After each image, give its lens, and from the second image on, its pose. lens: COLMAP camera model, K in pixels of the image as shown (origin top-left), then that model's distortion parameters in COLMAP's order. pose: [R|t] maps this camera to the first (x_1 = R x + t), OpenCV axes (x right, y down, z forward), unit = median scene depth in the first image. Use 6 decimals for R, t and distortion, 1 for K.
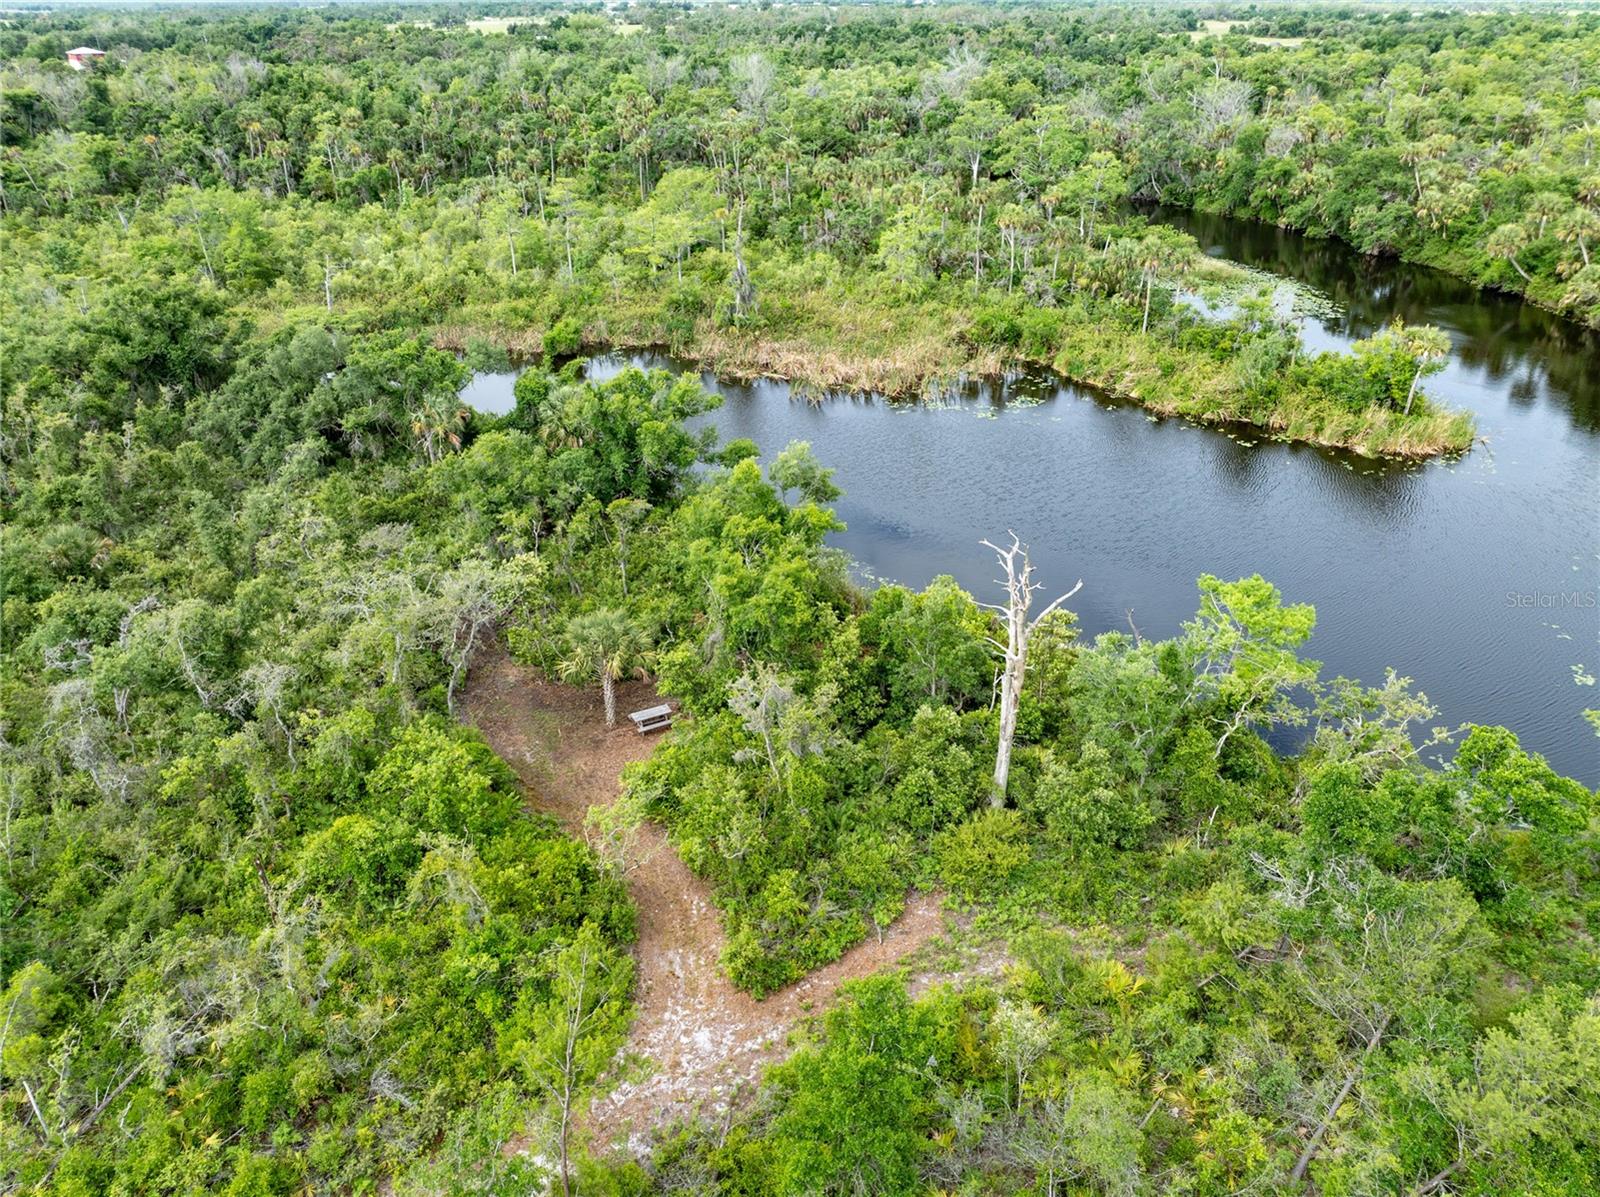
lens RADIAL K [[1117.0, 0, 800.0], [0, 1117.0, 598.5], [0, 0, 1]] dist [-0.054932, 0.027310]
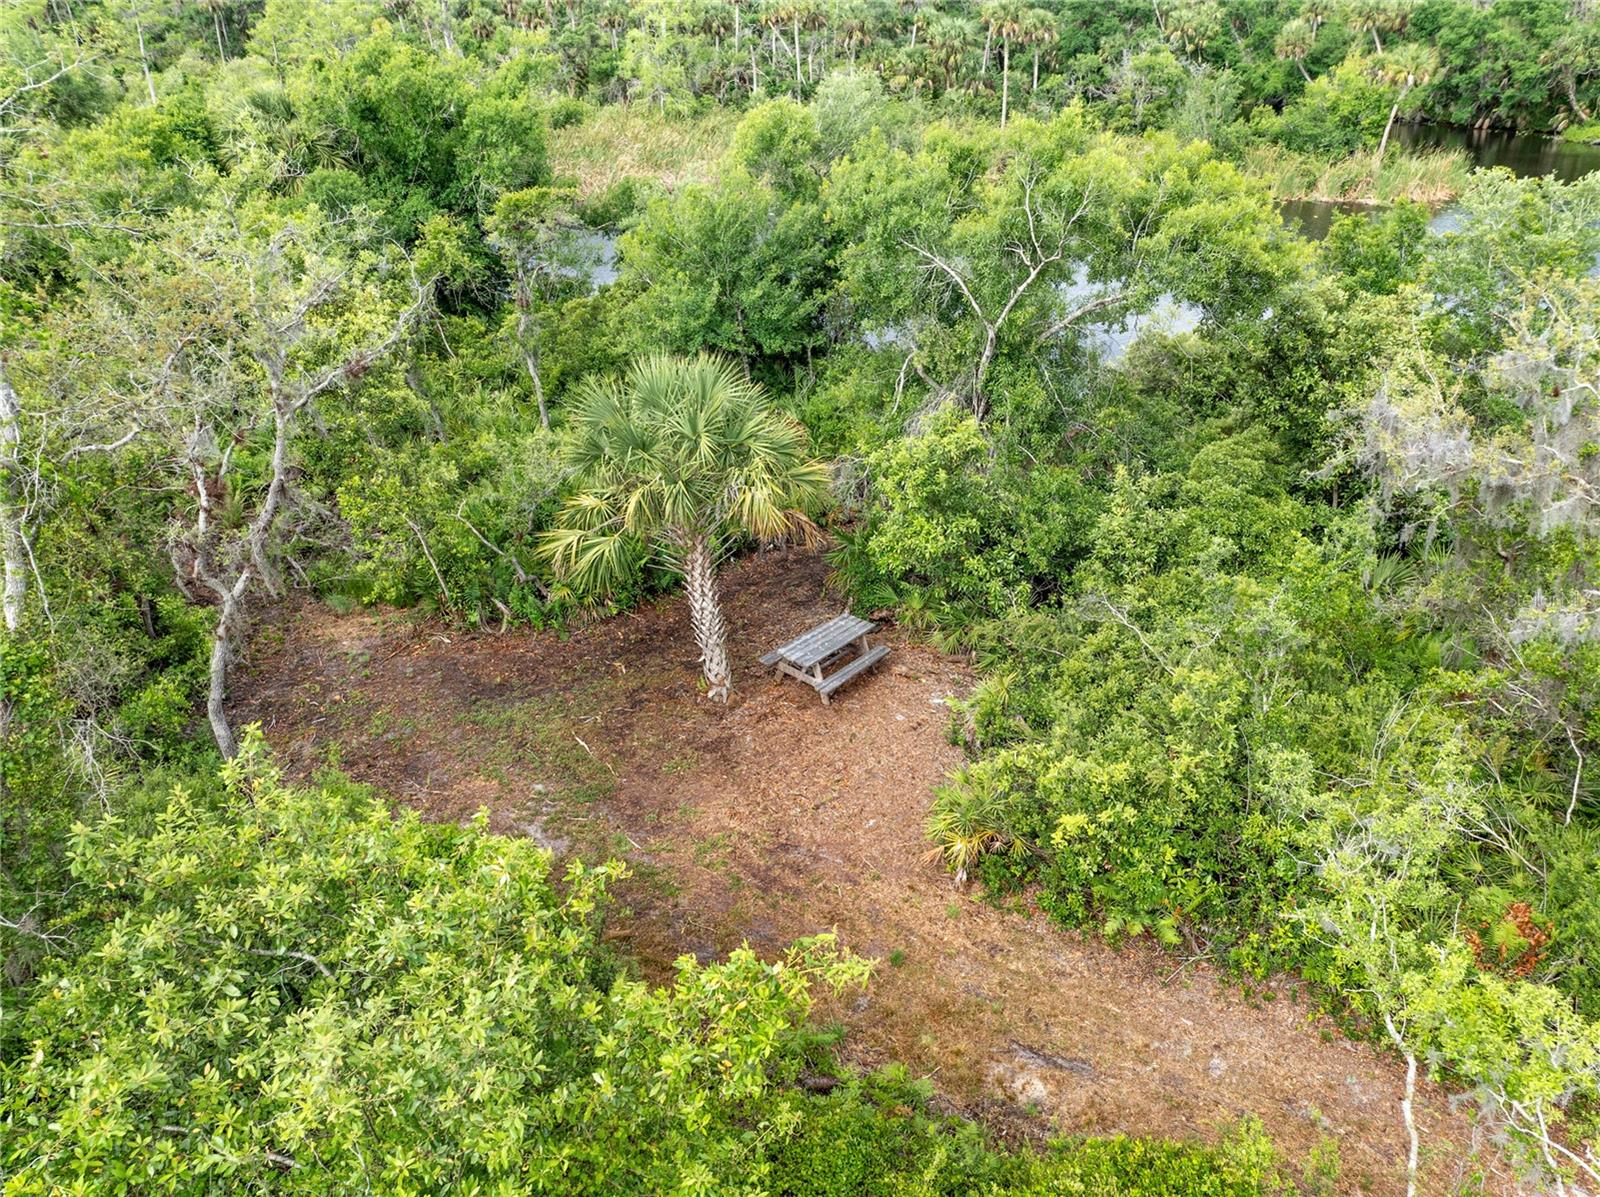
lens RADIAL K [[1117.0, 0, 800.0], [0, 1117.0, 598.5], [0, 0, 1]] dist [-0.054932, 0.027310]
pose [[0.931555, -0.173448, 0.319563, -0.255474], [0.174087, 0.984366, 0.026801, 0.079213], [-0.319216, 0.030665, 0.947186, 0.660548]]
